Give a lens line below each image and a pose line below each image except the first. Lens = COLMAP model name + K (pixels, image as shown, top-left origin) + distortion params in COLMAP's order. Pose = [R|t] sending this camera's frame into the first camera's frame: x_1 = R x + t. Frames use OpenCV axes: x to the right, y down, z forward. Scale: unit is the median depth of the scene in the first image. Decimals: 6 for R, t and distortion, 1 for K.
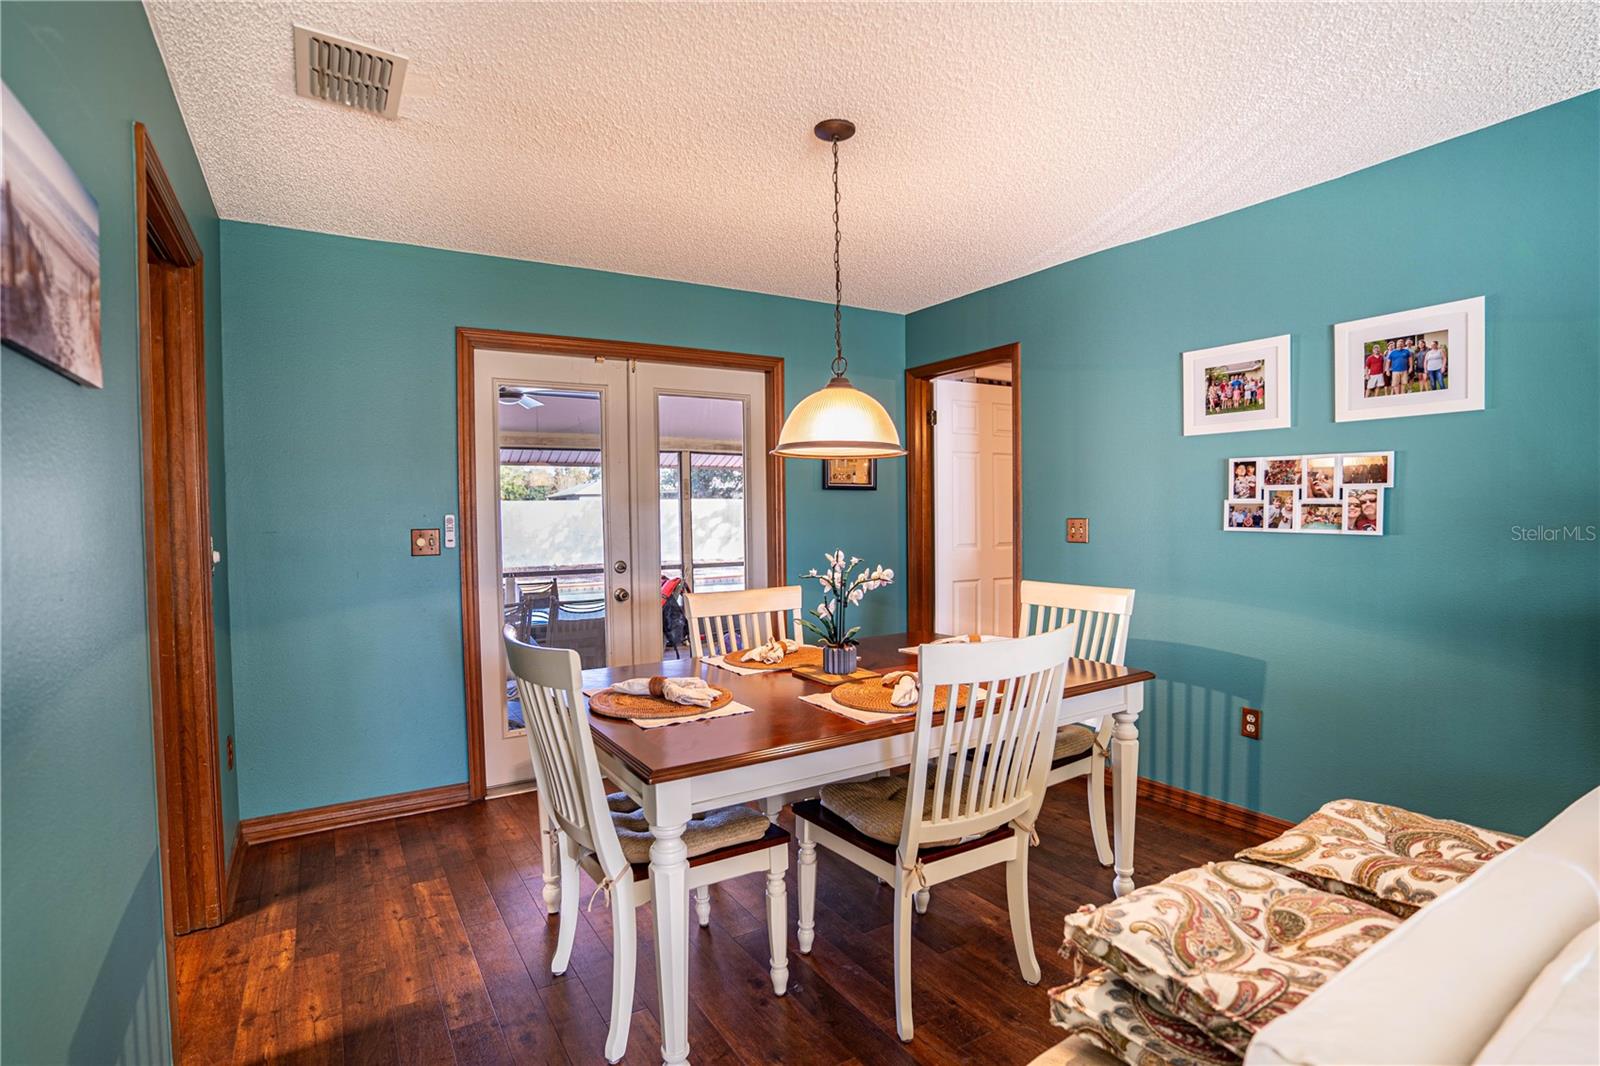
lens RADIAL K [[787.9, 0, 800.0], [0, 787.9, 533.0], [0, 0, 1]] dist [-0.087173, 0.041321]
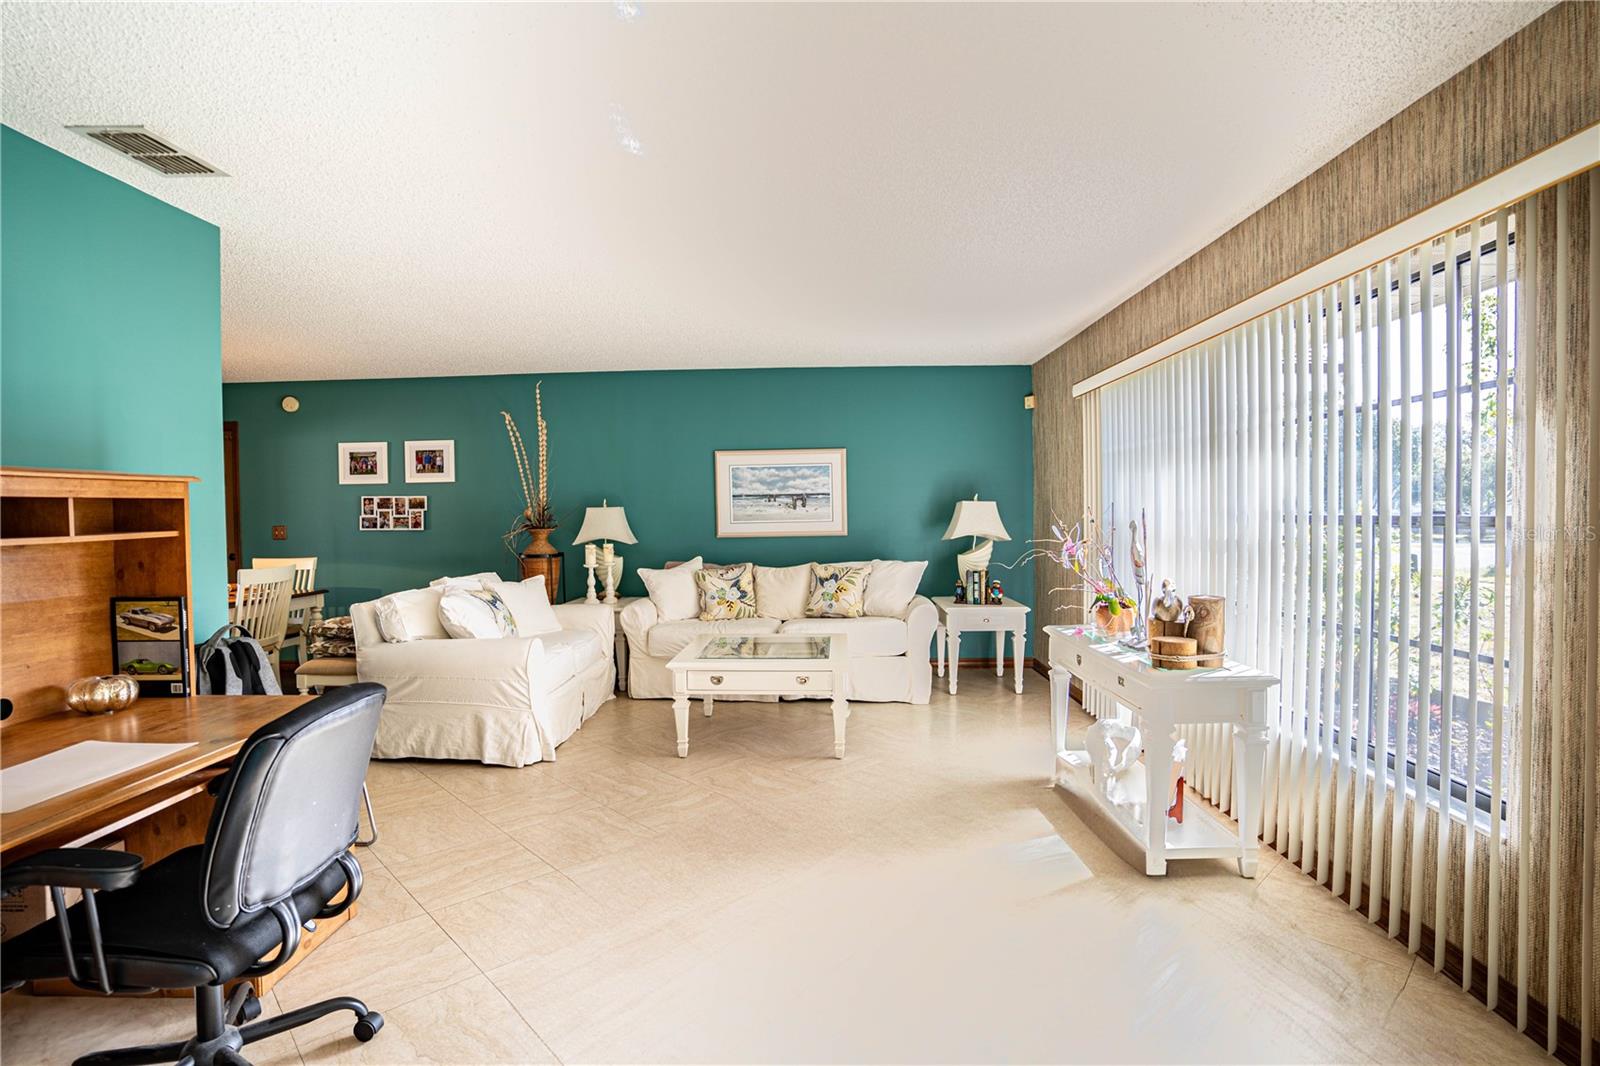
lens RADIAL K [[787.9, 0, 800.0], [0, 787.9, 533.0], [0, 0, 1]] dist [-0.087173, 0.041321]
pose [[0.545355, -0.012886, 0.838106, -0.593477], [0.034215, 0.999391, -0.006898, 0.064189], [-0.837506, 0.032438, 0.545464, -1.234288]]
